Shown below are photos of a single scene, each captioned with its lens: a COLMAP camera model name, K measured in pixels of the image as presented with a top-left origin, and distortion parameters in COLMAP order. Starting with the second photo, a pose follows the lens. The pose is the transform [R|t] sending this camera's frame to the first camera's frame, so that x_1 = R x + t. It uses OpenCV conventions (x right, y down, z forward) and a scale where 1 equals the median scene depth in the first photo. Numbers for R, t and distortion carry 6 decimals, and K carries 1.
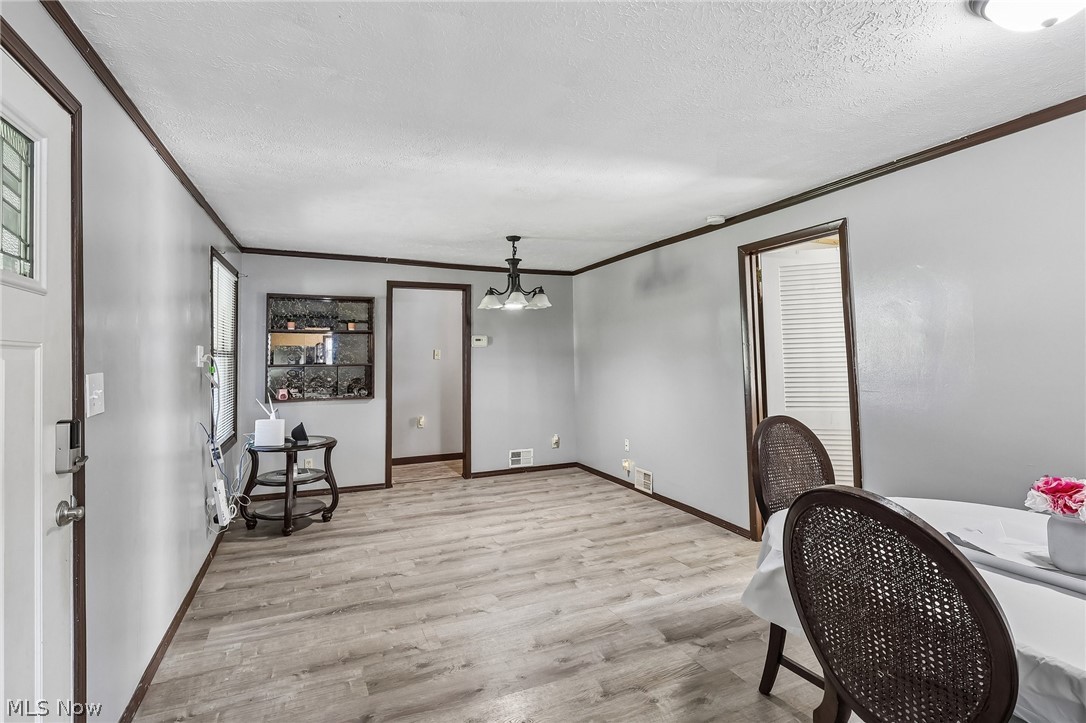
lens RADIAL K [[537.1, 0, 520.0], [0, 537.1, 354.6], [0, 0, 1]] dist [-0.001115, 0.000051]
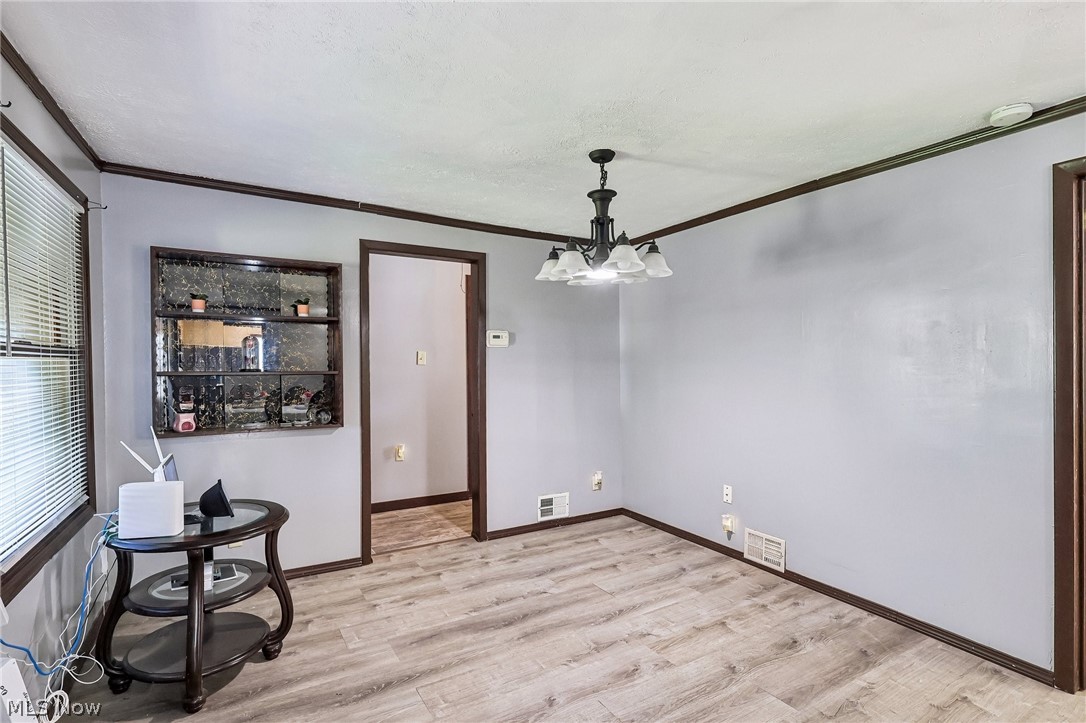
lens RADIAL K [[521.8, 0, 511.1], [0, 521.8, 393.0], [0, 0, 1]] dist [0.000648, 0.000216]
pose [[0.993494, 0.002569, 0.113853, -0.167270], [-0.009567, 0.998094, 0.060963, 0.003708], [-0.113479, -0.061655, 0.991625, 0.430751]]
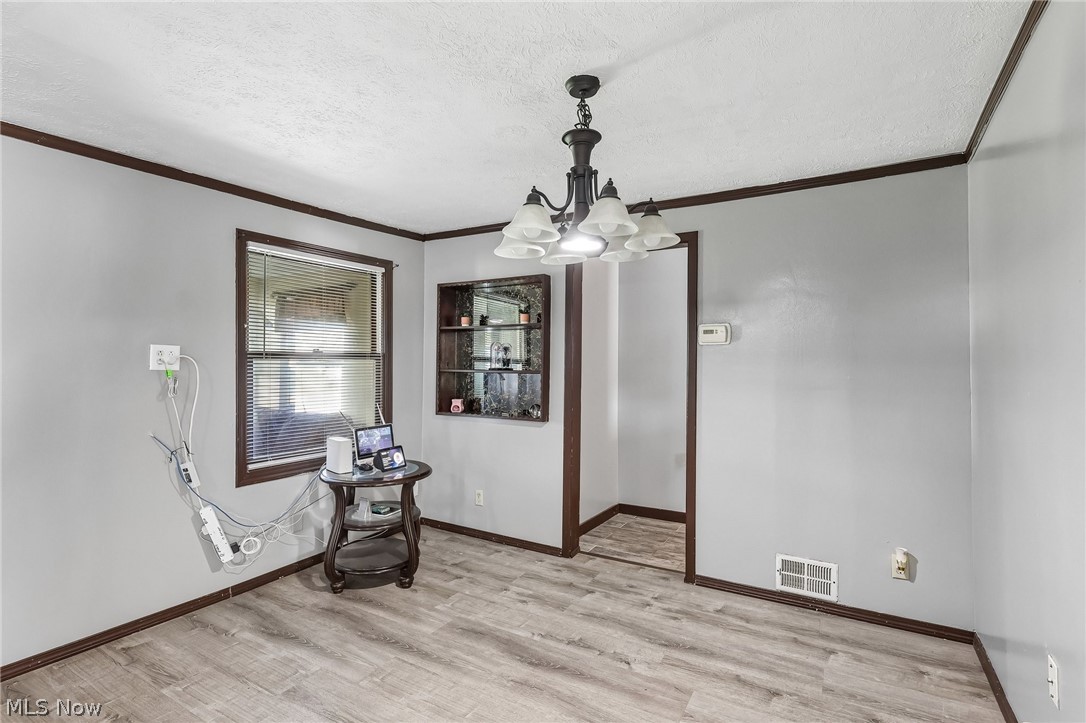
lens RADIAL K [[501.2, 0, 553.5], [0, 501.2, 363.1], [0, 0, 1]] dist [-0.000738, -0.000188]
pose [[0.607153, 0.011141, -0.794507, 0.277604], [-0.007423, 0.999938, 0.008350, 0.001186], [0.794550, 0.000828, 0.607198, 0.704986]]
